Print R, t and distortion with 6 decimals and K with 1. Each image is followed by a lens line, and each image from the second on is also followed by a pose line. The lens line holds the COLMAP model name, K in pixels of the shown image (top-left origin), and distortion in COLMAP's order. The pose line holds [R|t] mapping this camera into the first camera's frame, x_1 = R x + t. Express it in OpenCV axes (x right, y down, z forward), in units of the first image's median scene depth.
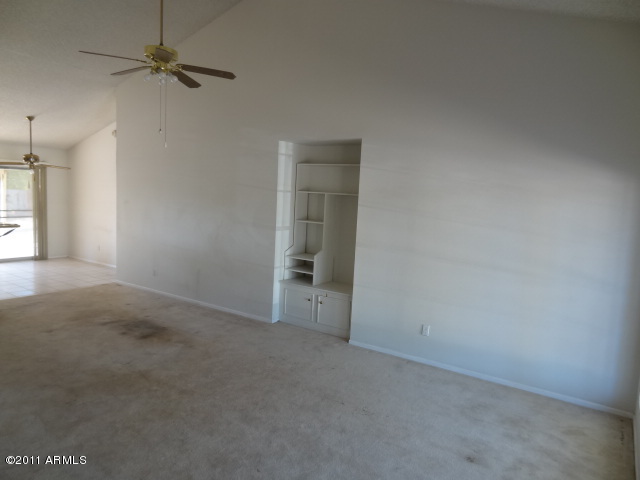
lens RADIAL K [[458.2, 0, 320.3], [0, 458.2, 240.3], [0, 0, 1]] dist [0.009666, 0.000922]
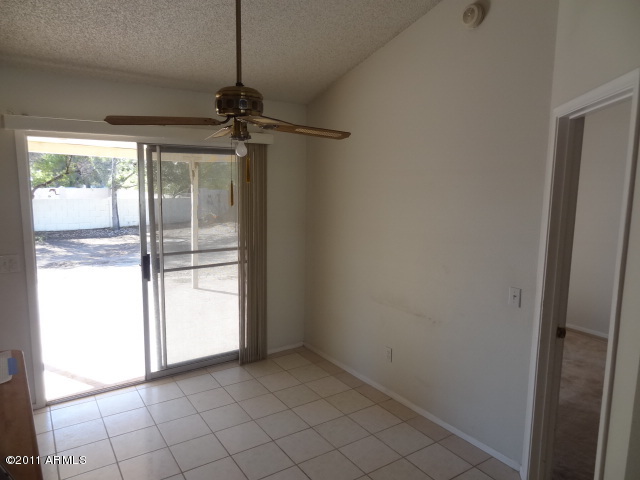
lens RADIAL K [[458.2, 0, 319.6], [0, 458.2, 241.0], [0, 0, 1]] dist [0.009666, 0.000922]
pose [[0.932759, 0.014587, -0.360205, -0.379125], [-0.007897, 0.999768, 0.020038, -0.076802], [0.360414, -0.015846, 0.932658, 0.596116]]
